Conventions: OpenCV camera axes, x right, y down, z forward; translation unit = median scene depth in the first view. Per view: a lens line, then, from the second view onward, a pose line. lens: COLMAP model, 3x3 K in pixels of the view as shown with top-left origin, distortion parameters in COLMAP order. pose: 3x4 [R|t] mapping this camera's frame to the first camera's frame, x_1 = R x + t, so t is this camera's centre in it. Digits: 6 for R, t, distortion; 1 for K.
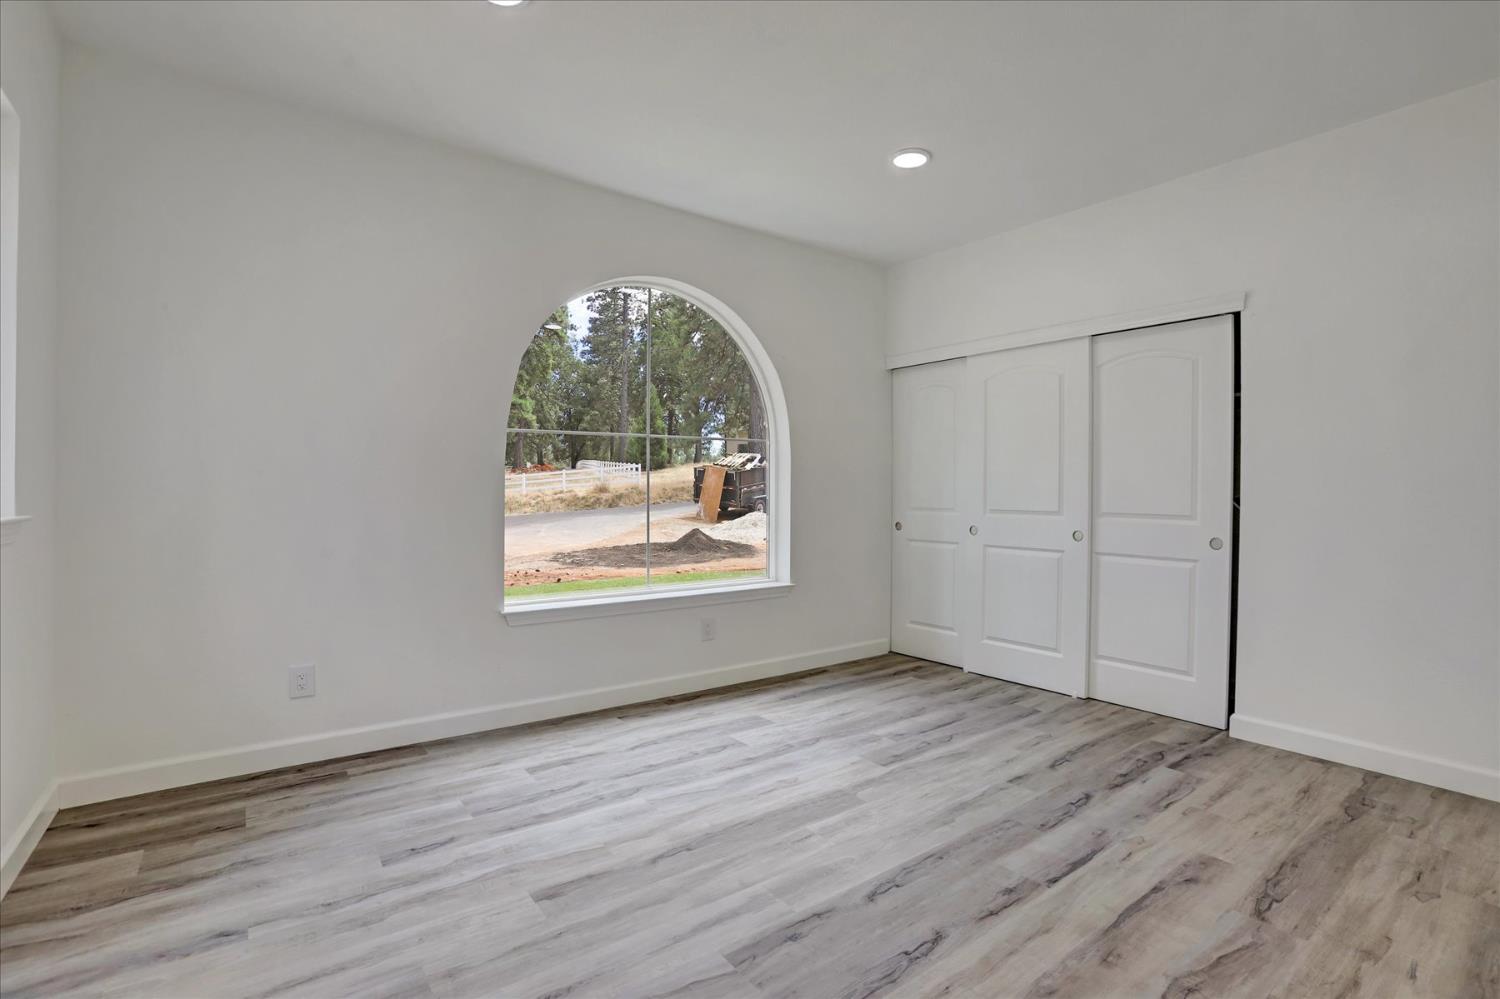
lens RADIAL K [[689.2, 0, 759.0], [0, 689.2, 493.4], [0, 0, 1]] dist [-0.075935, 0.029580]
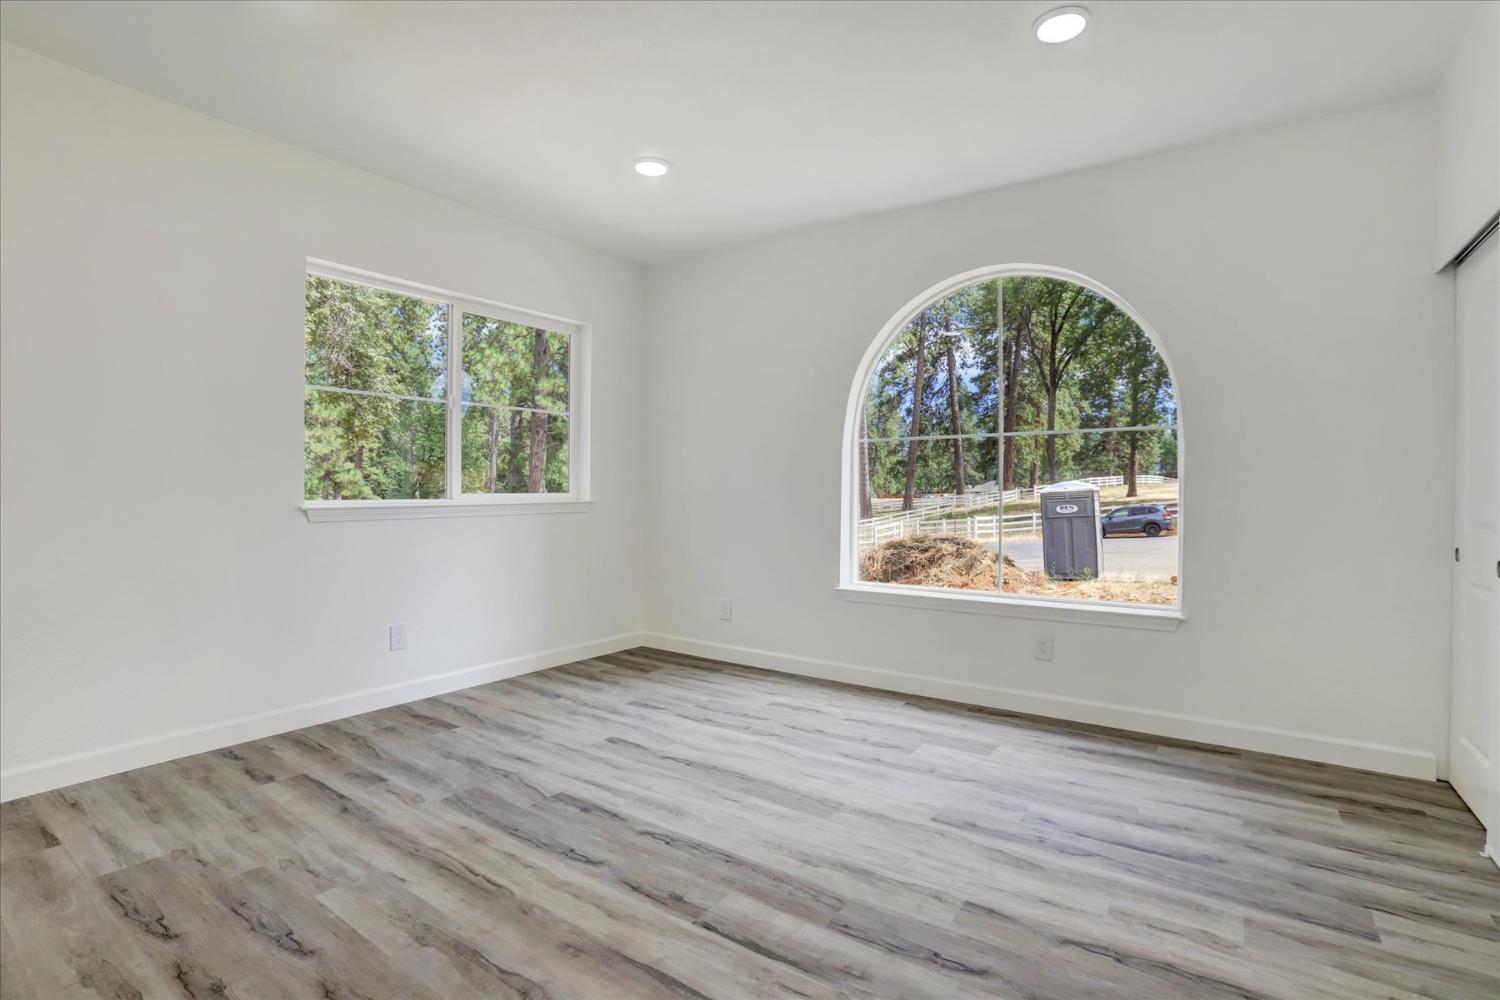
lens RADIAL K [[689.2, 0, 759.0], [0, 689.2, 493.9], [0, 0, 1]] dist [-0.075935, 0.029580]
pose [[0.317374, -0.001220, -0.948300, 0.904454], [-0.001021, 0.999998, -0.001628, 0.002068], [0.948300, 0.001485, 0.317372, 0.536246]]
